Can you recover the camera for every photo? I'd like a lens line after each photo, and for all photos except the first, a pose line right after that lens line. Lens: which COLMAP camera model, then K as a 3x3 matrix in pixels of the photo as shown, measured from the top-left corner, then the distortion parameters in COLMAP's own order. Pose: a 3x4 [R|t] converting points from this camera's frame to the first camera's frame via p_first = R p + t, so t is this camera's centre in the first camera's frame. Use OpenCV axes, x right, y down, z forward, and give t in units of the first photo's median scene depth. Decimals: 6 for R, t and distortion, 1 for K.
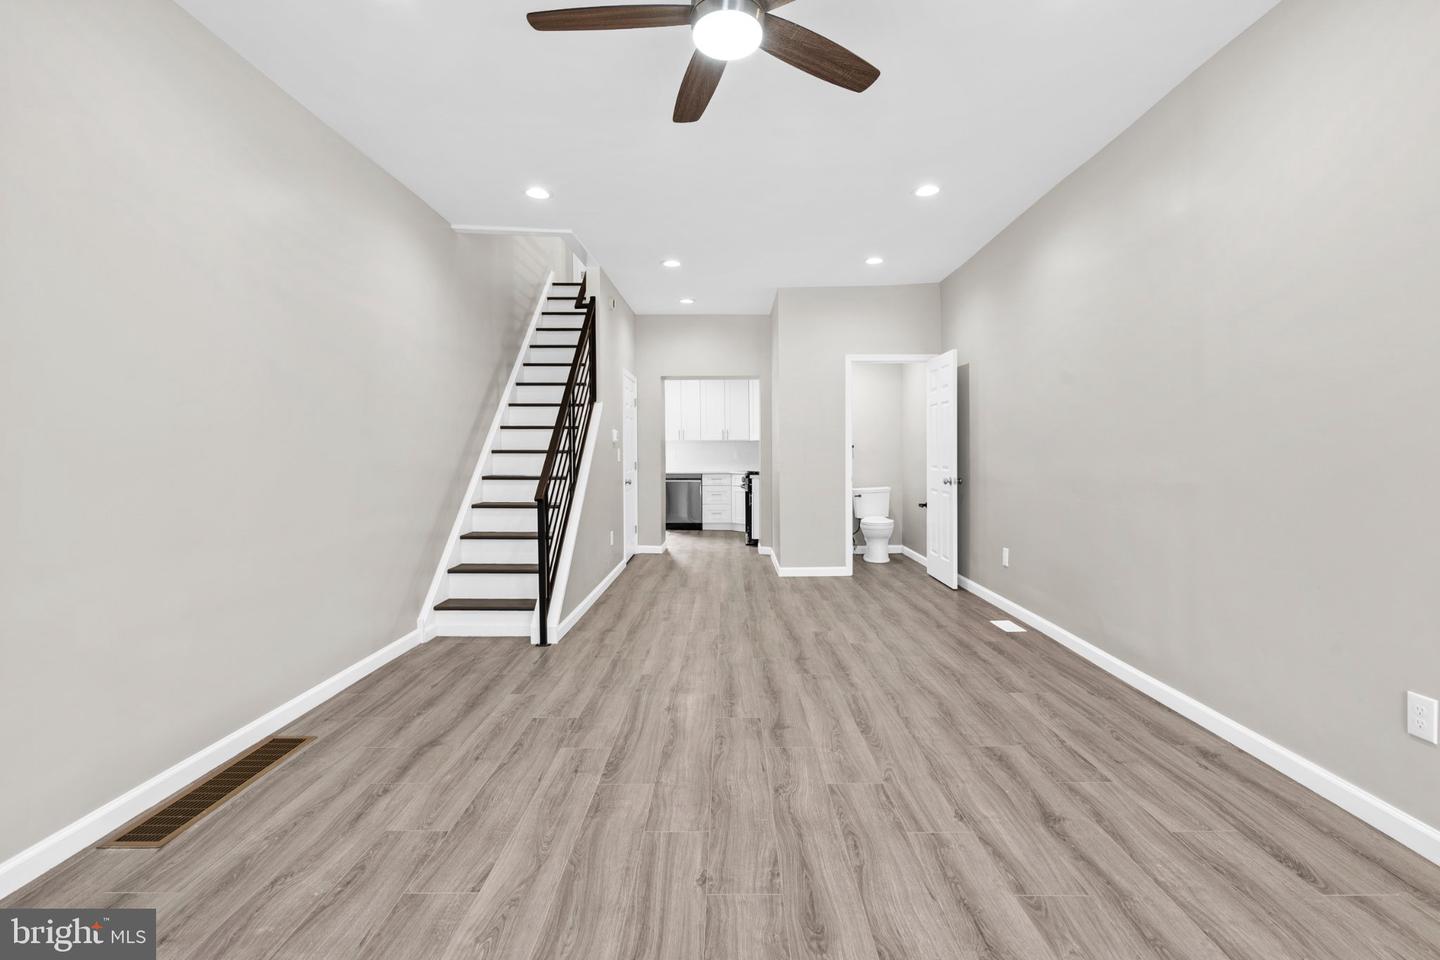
lens RADIAL K [[678.8, 0, 726.5], [0, 678.8, 458.0], [0, 0, 1]] dist [-0.004321, 0.002520]
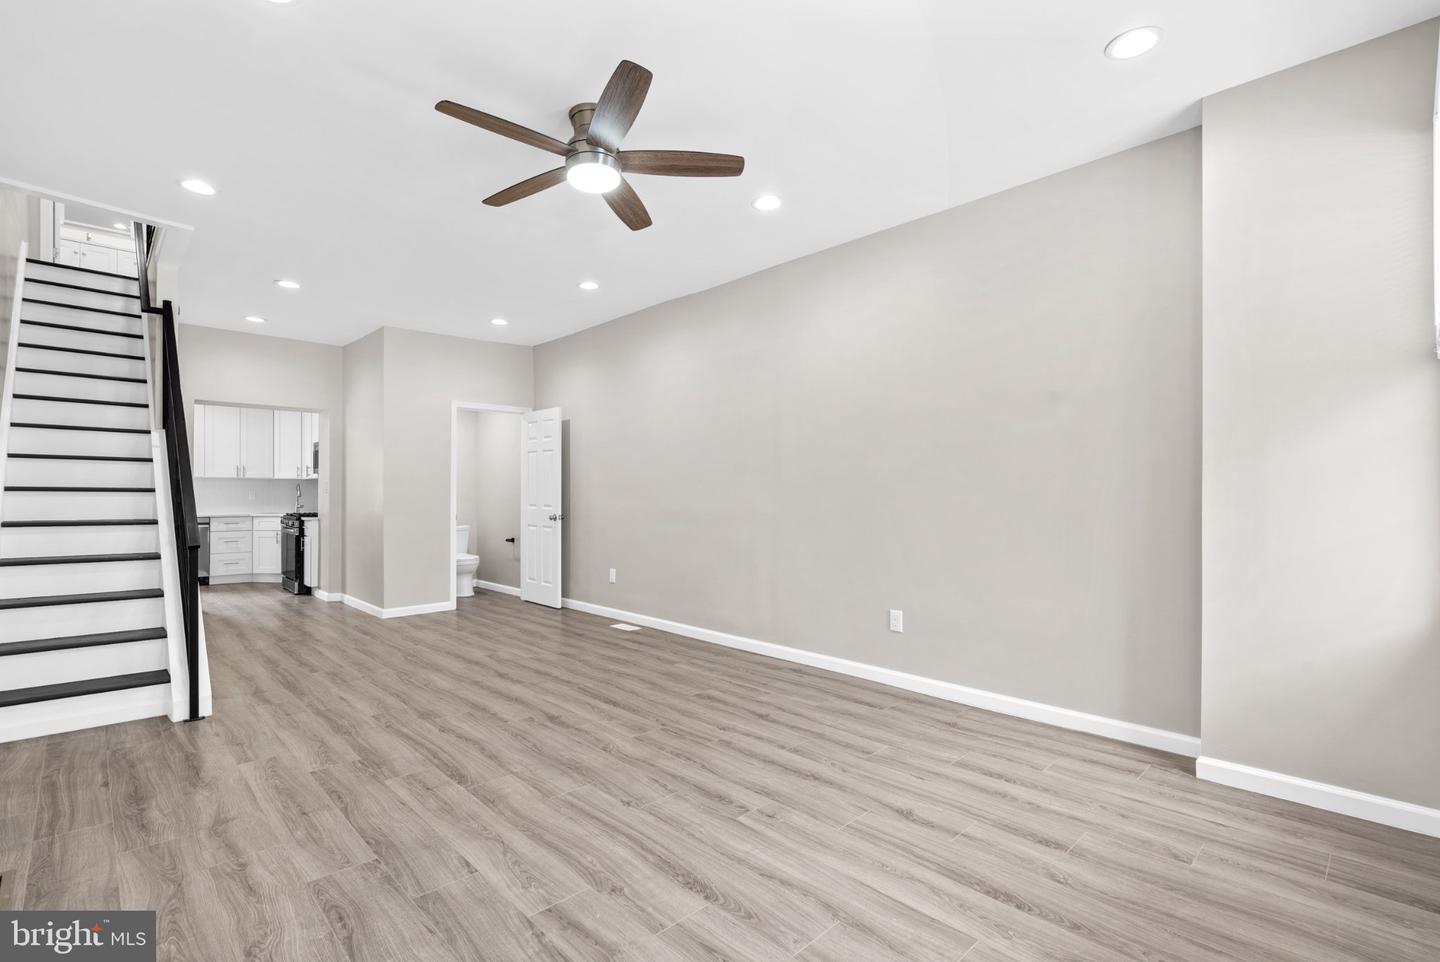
lens RADIAL K [[678.8, 0, 705.4], [0, 678.8, 489.8], [0, 0, 1]] dist [-0.004321, 0.002520]
pose [[0.718279, 0.010277, 0.695679, -0.544255], [-0.000917, 0.999904, -0.013825, 0.002308], [-0.695754, 0.009293, 0.718220, -0.065843]]
